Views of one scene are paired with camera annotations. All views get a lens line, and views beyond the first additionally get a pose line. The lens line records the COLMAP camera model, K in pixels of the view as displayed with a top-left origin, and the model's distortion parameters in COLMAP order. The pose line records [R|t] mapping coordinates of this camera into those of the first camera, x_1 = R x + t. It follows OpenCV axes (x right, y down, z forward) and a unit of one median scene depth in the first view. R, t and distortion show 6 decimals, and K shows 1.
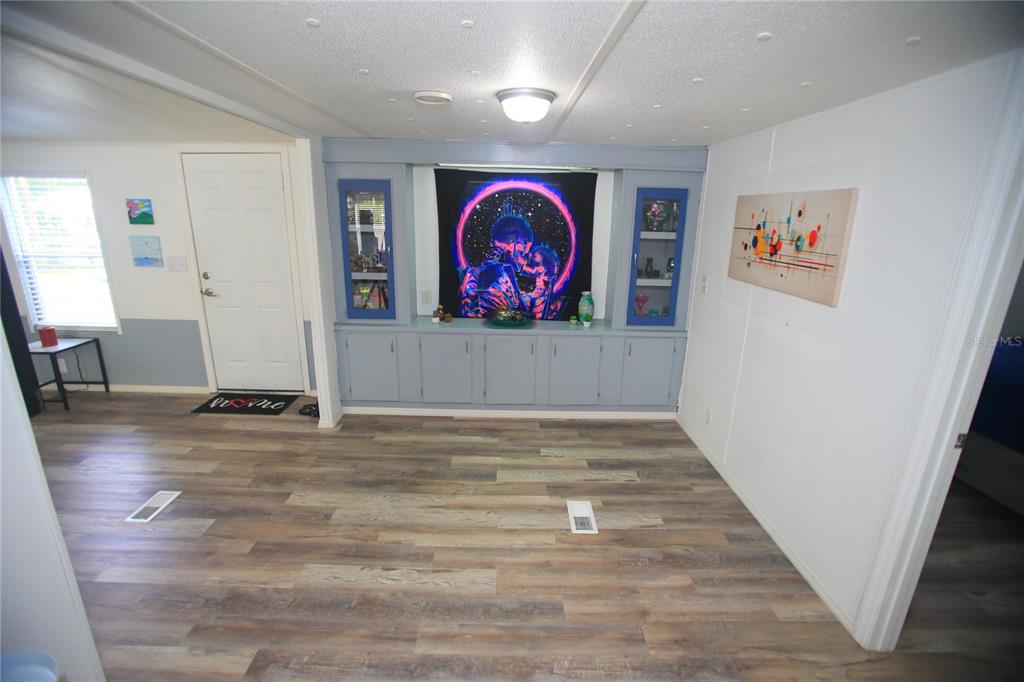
lens RADIAL K [[469.4, 0, 509.4], [0, 469.4, 344.1], [0, 0, 1]] dist [-0.085290, 0.038001]
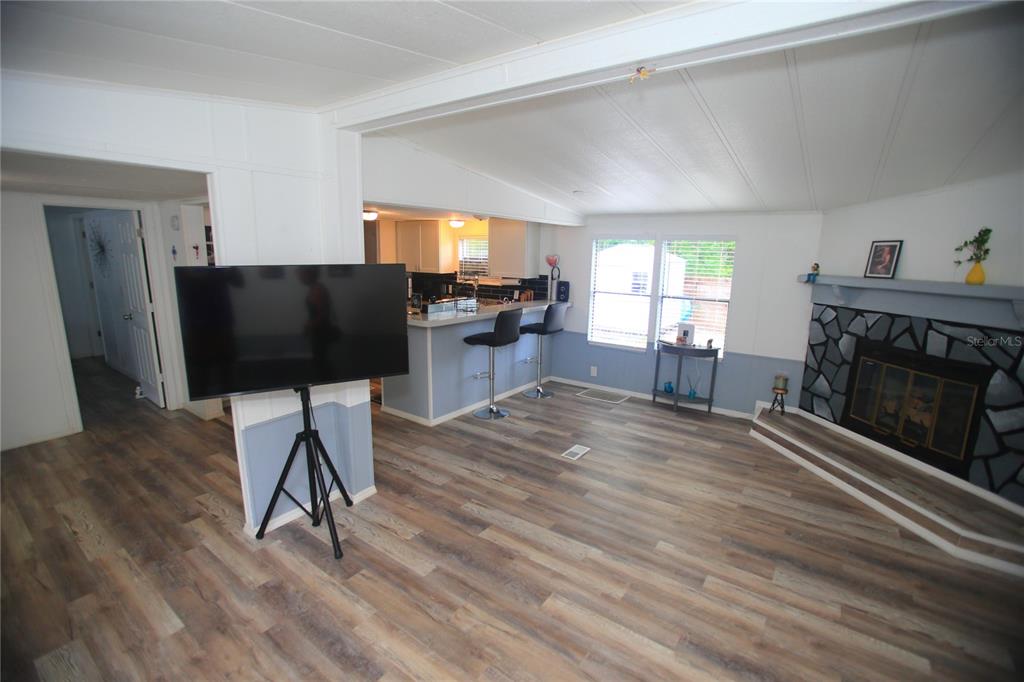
lens RADIAL K [[469.4, 0, 509.4], [0, 469.4, 344.1], [0, 0, 1]] dist [-0.085290, 0.038001]
pose [[-0.802757, -0.153073, 0.576325, -1.097612], [0.138109, 0.892484, 0.429417, -0.206258], [-0.580093, 0.424313, -0.695306, 0.547185]]
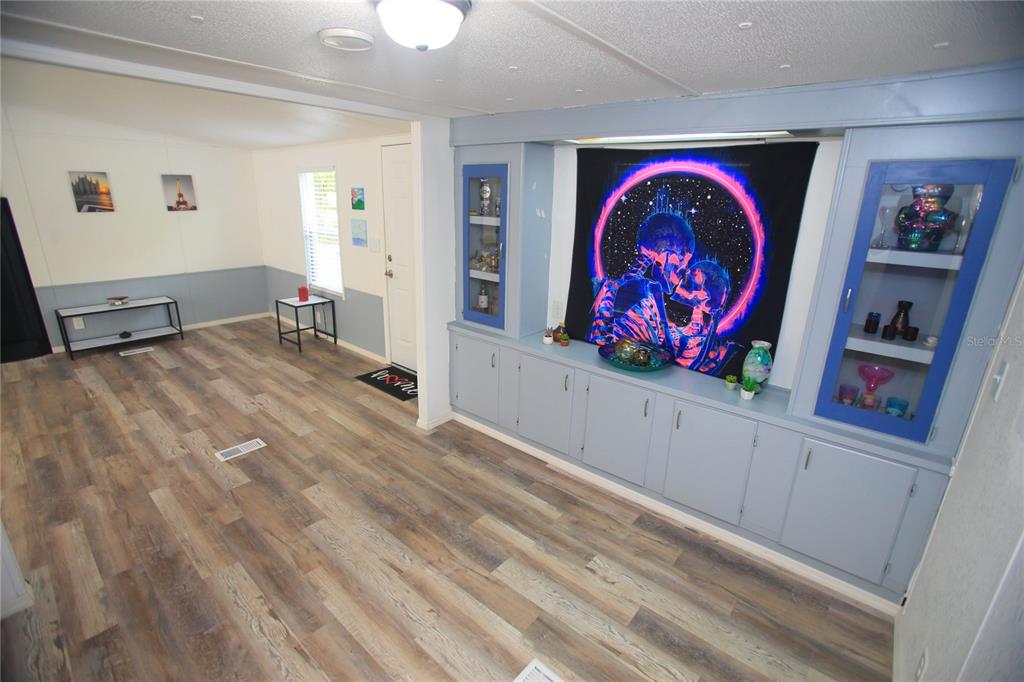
lens RADIAL K [[469.4, 0, 509.4], [0, 469.4, 344.1], [0, 0, 1]] dist [-0.085290, 0.038001]
pose [[0.754127, 0.197992, -0.626172, 0.296552], [-0.192262, 0.978257, 0.077769, -0.094549], [0.627955, 0.061741, 0.775797, 0.341367]]
